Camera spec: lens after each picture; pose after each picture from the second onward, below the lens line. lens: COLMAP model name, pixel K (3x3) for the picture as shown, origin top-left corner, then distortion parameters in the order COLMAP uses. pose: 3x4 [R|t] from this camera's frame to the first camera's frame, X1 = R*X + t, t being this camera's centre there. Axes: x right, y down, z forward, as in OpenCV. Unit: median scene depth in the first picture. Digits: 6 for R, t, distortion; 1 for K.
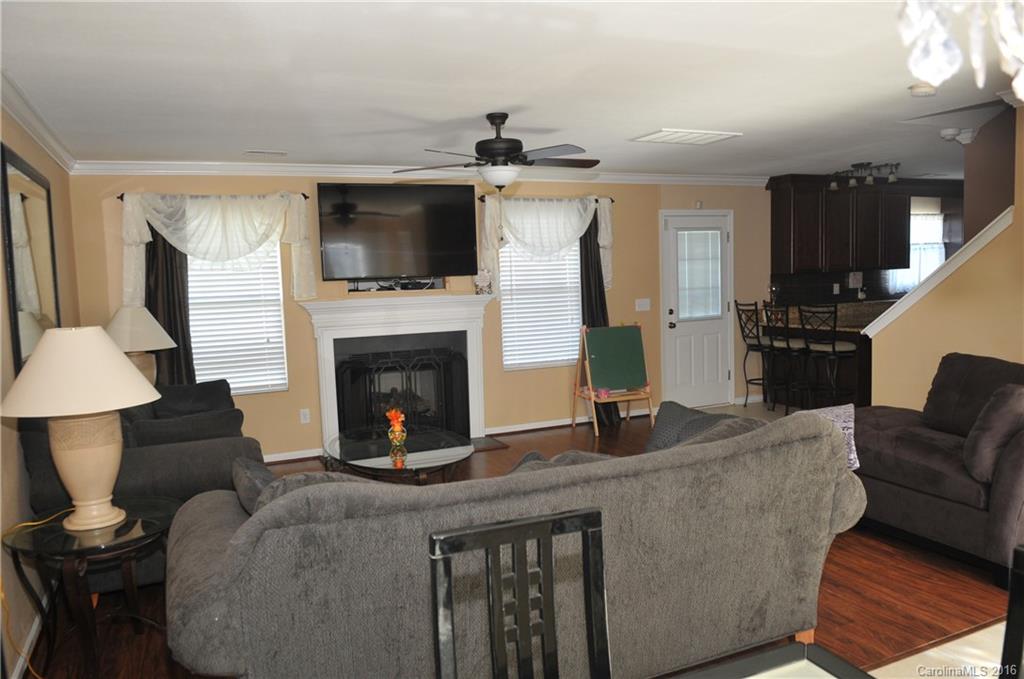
lens RADIAL K [[765.8, 0, 512.0], [0, 765.8, 339.5], [0, 0, 1]] dist [-0.007920, -0.003381]
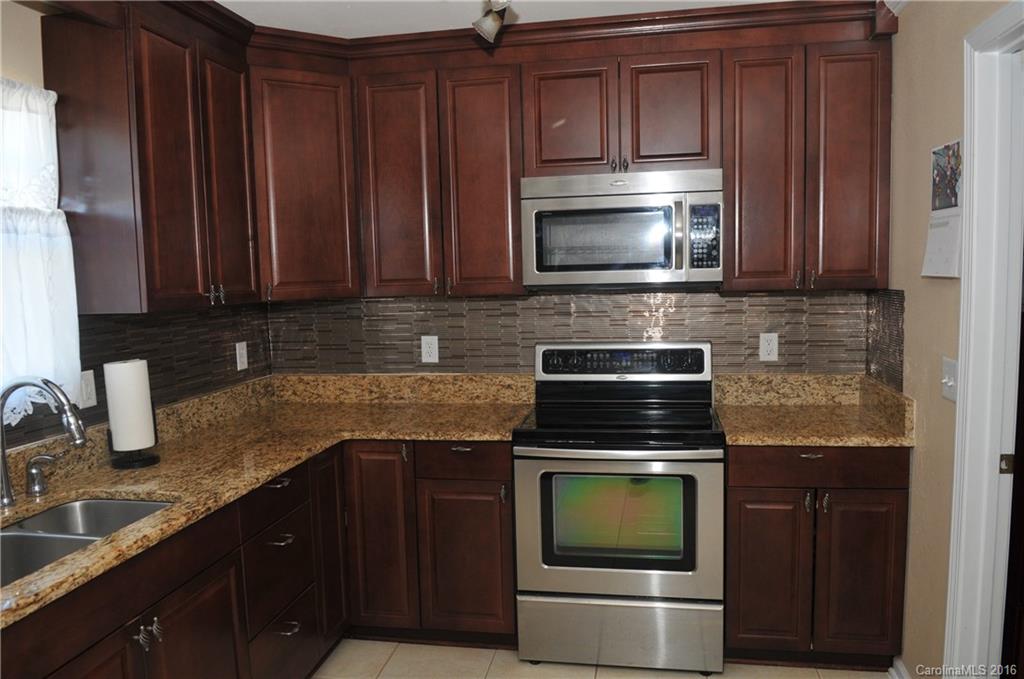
lens RADIAL K [[765.8, 0, 512.0], [0, 765.8, 339.5], [0, 0, 1]] dist [-0.007920, -0.003381]
pose [[0.567915, -0.068397, 0.820240, 0.560776], [0.084290, 0.996135, 0.024704, -0.102104], [-0.818760, 0.055108, 0.571486, 0.942770]]
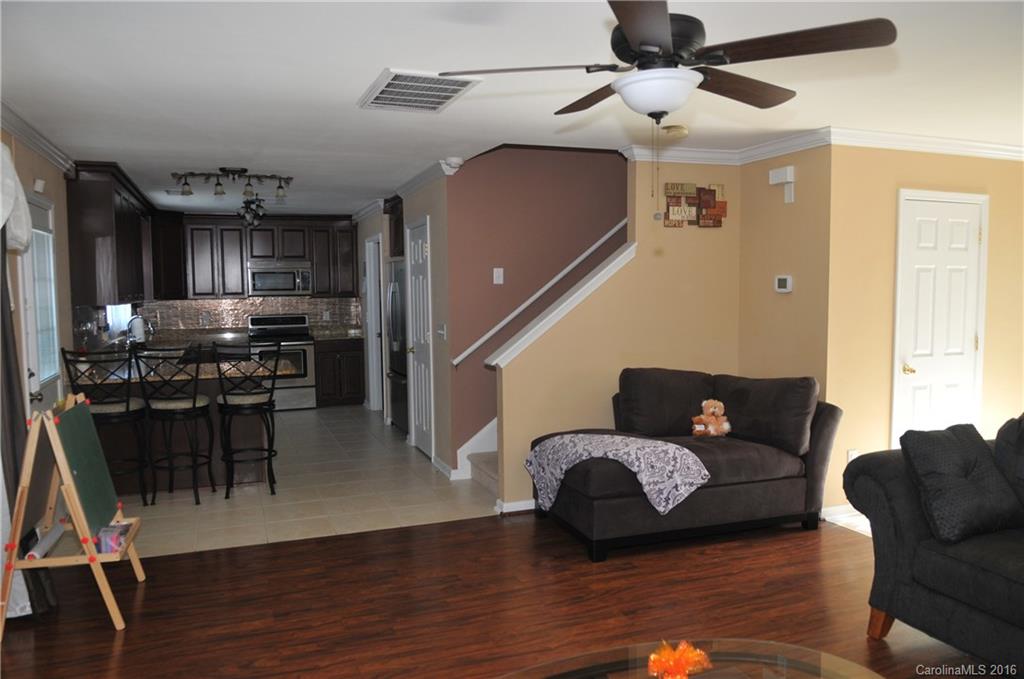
lens RADIAL K [[765.8, 0, 512.0], [0, 765.8, 339.5], [0, 0, 1]] dist [-0.007920, -0.003381]
pose [[0.062346, -0.042168, 0.997163, -0.333231], [0.098964, 0.994444, 0.035865, -0.049311], [-0.993136, 0.096448, 0.066173, 0.659685]]
